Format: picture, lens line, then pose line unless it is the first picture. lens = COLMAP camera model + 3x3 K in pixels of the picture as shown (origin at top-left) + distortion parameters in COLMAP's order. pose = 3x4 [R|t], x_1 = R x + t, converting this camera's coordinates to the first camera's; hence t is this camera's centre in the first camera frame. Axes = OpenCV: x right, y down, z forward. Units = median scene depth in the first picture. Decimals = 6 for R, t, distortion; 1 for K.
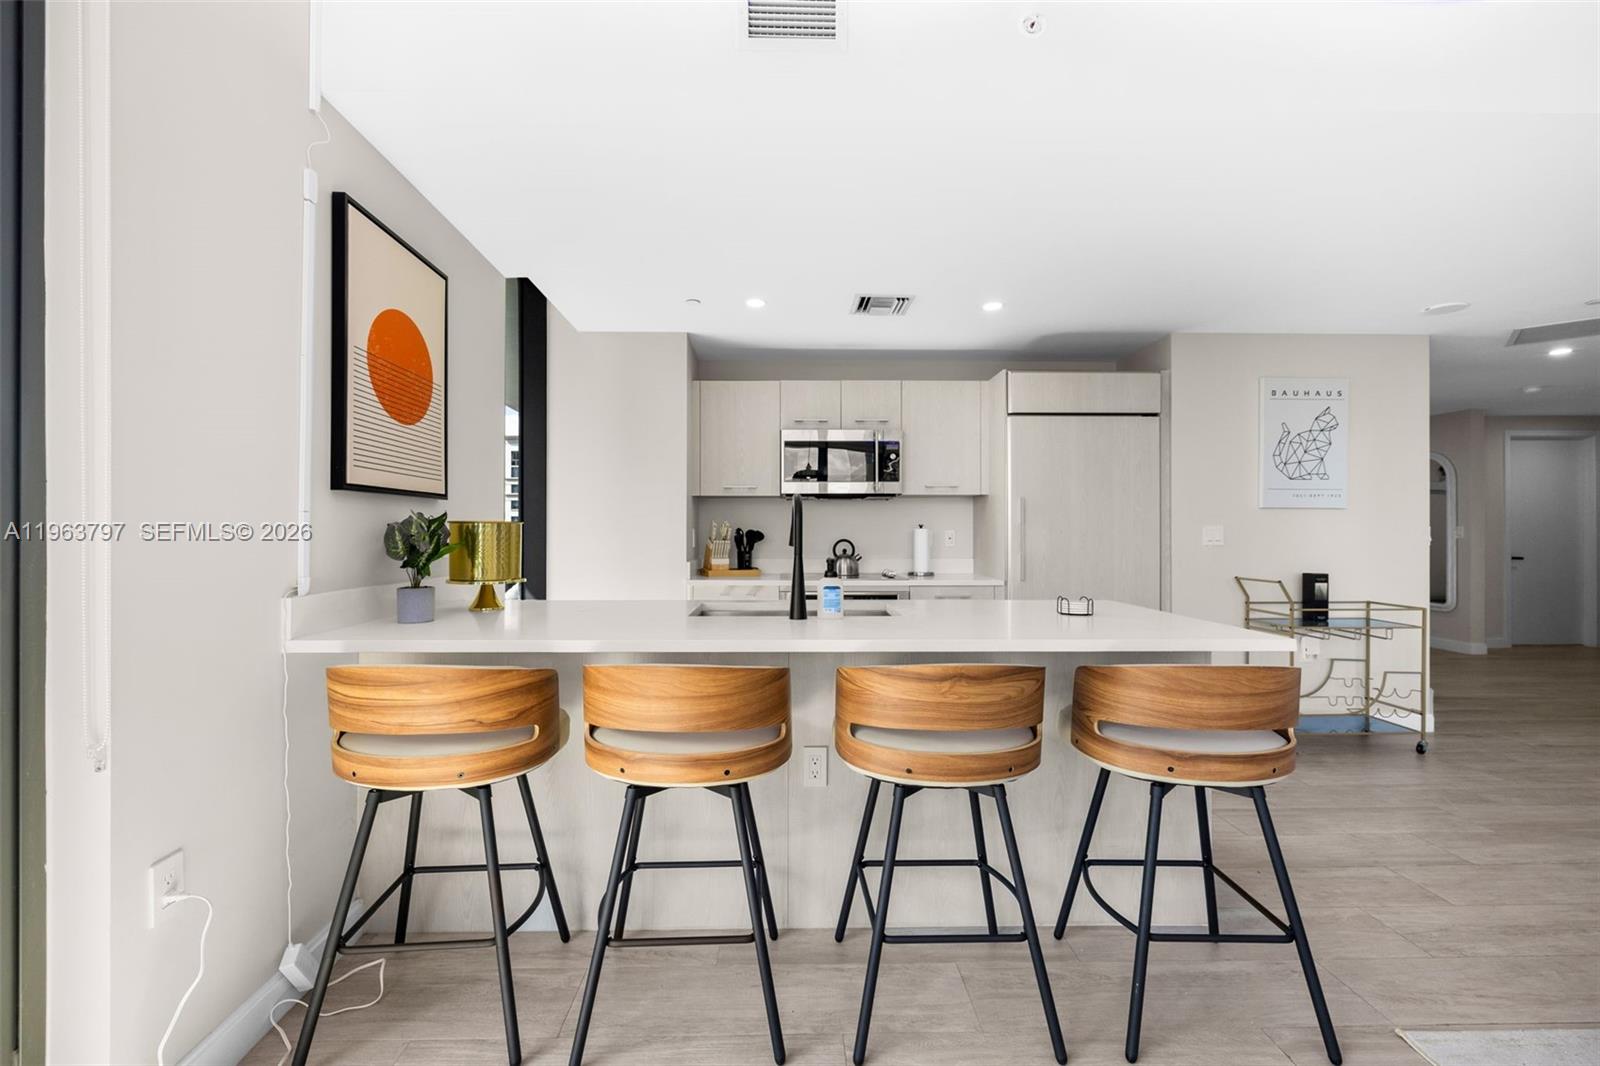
lens RADIAL K [[668.4, 0, 795.4], [0, 668.4, 530.7], [0, 0, 1]] dist [-0.000456, 0.000309]
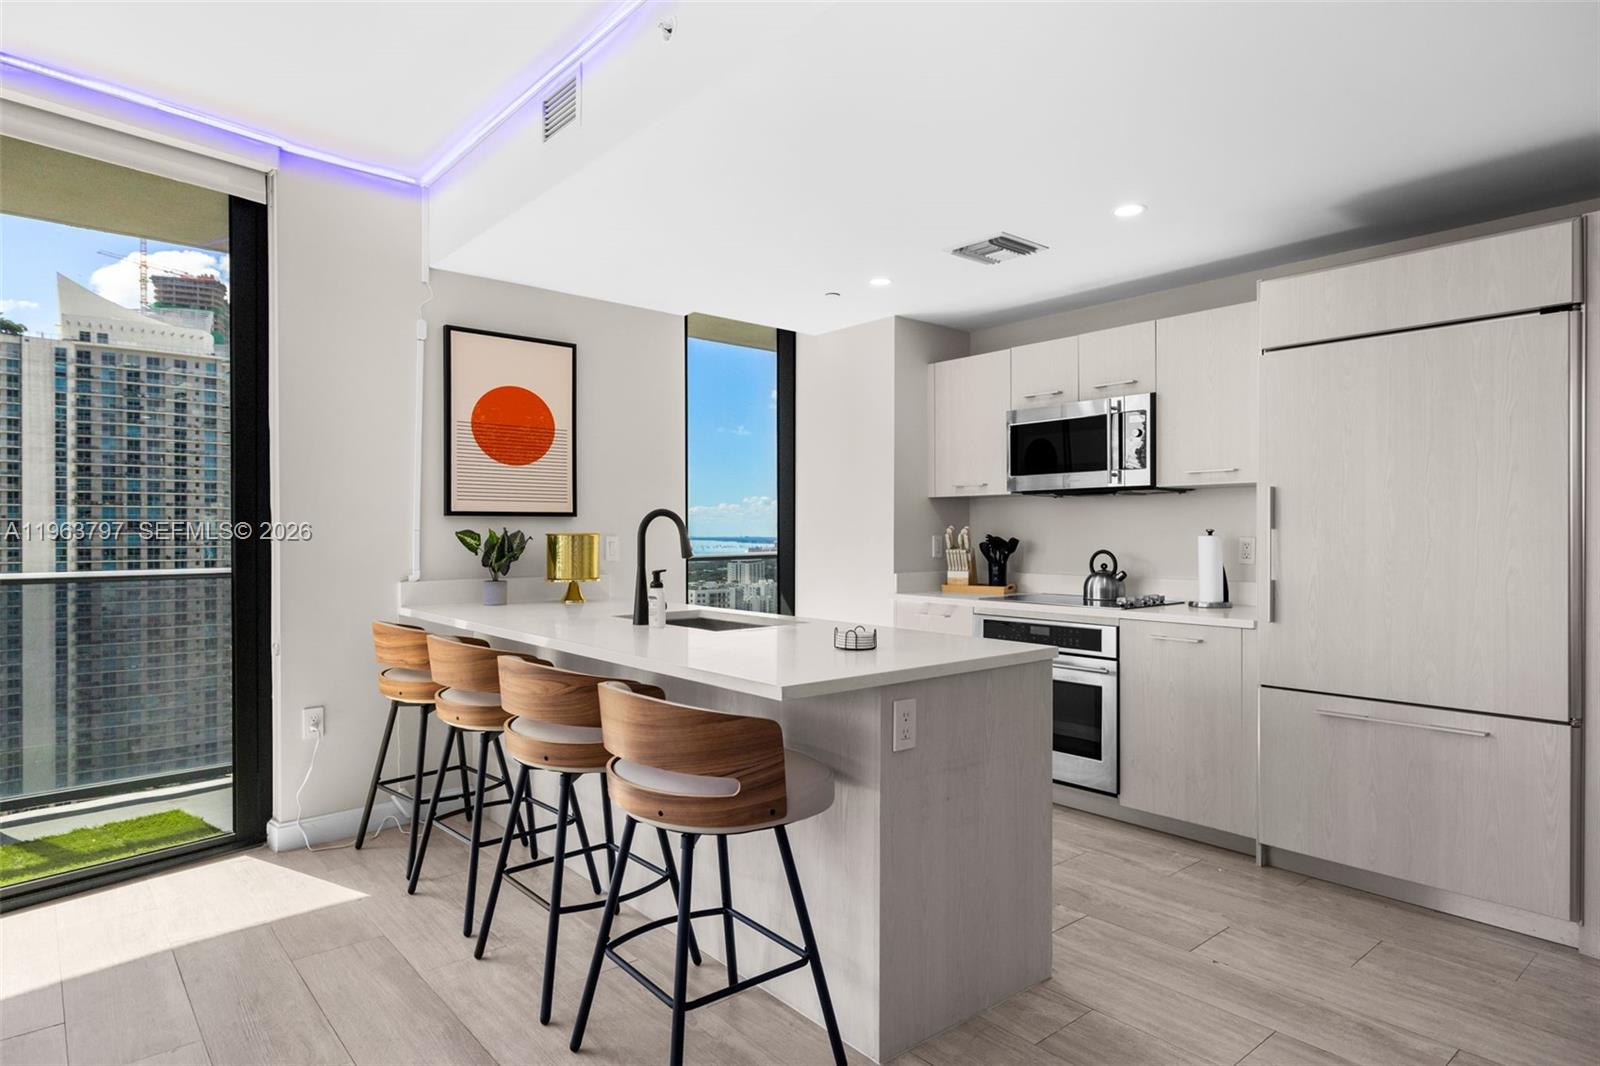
lens RADIAL K [[913.5, 0, 807.4], [0, 913.5, 534.2], [0, 0, 1]] dist [0.006352, -0.000524]
pose [[0.635550, 0.002066, -0.772057, 1.224239], [0.003861, 0.999975, 0.005854, -0.022444], [0.772050, -0.006701, 0.635526, 0.237475]]
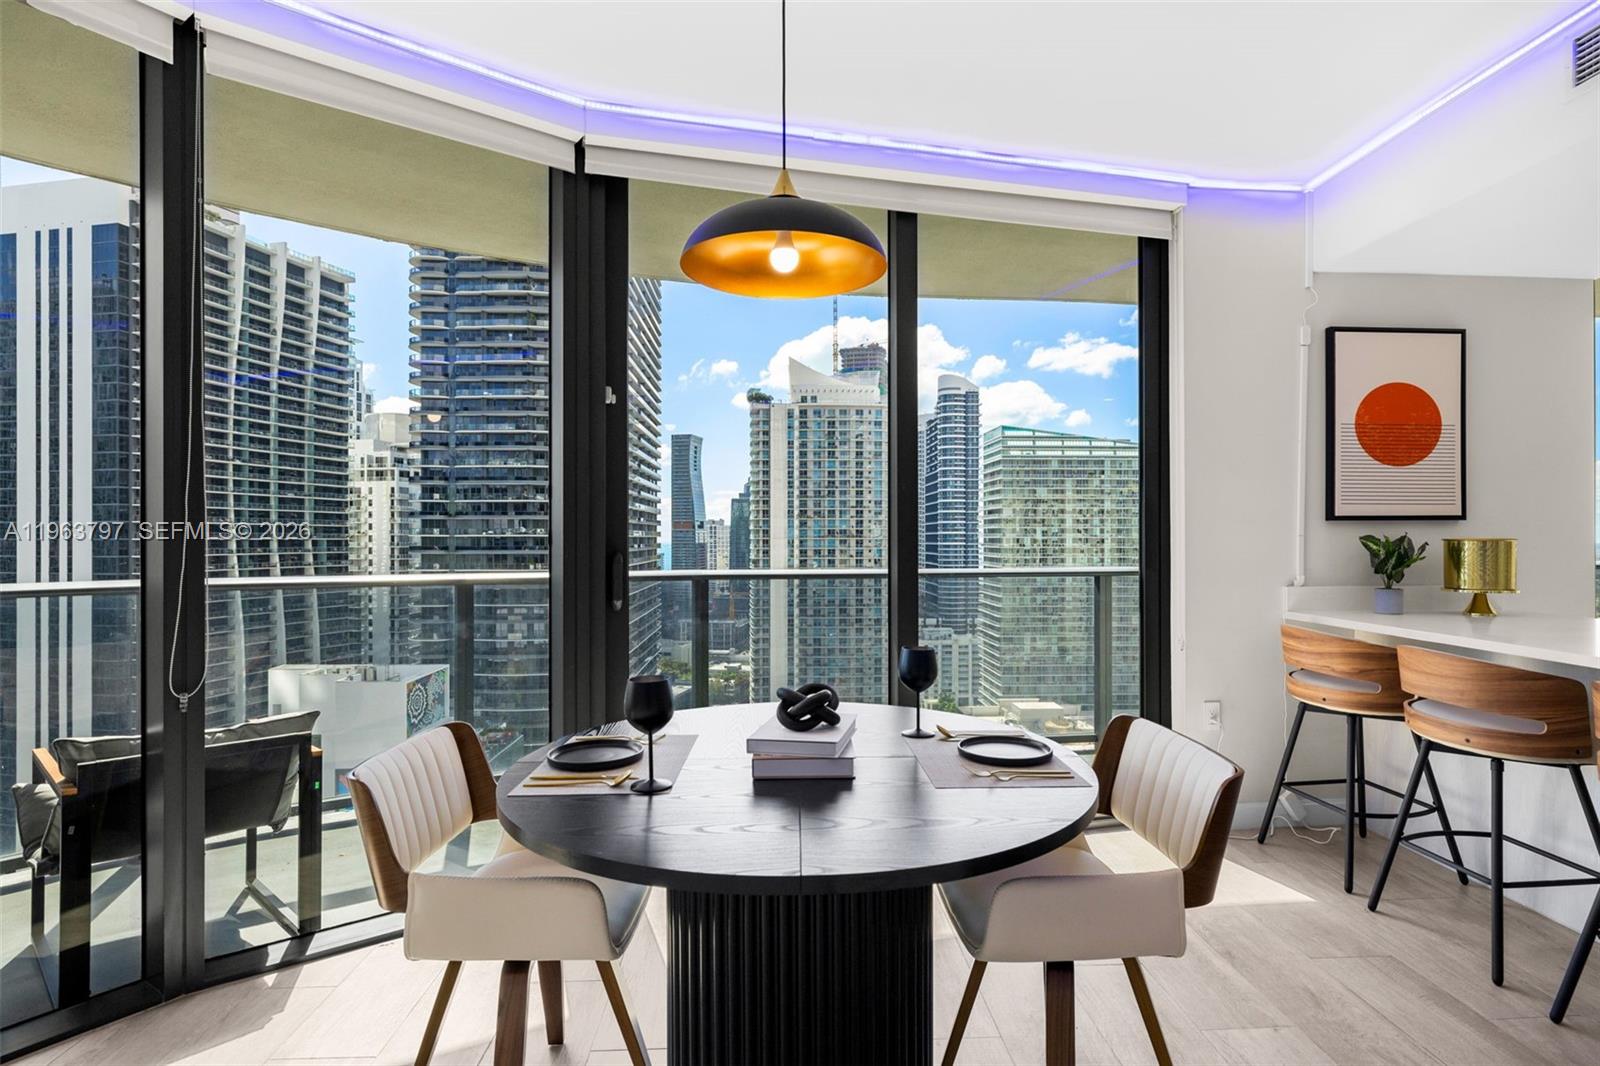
lens RADIAL K [[823.5, 0, 809.8], [0, 823.5, 538.4], [0, 0, 1]] dist [-0.002072, 0.000235]
pose [[0.031961, 0.001521, -0.999488, 0.954428], [0.005773, 0.999982, 0.001706, -0.024994], [0.999472, -0.005825, 0.031952, -0.209502]]
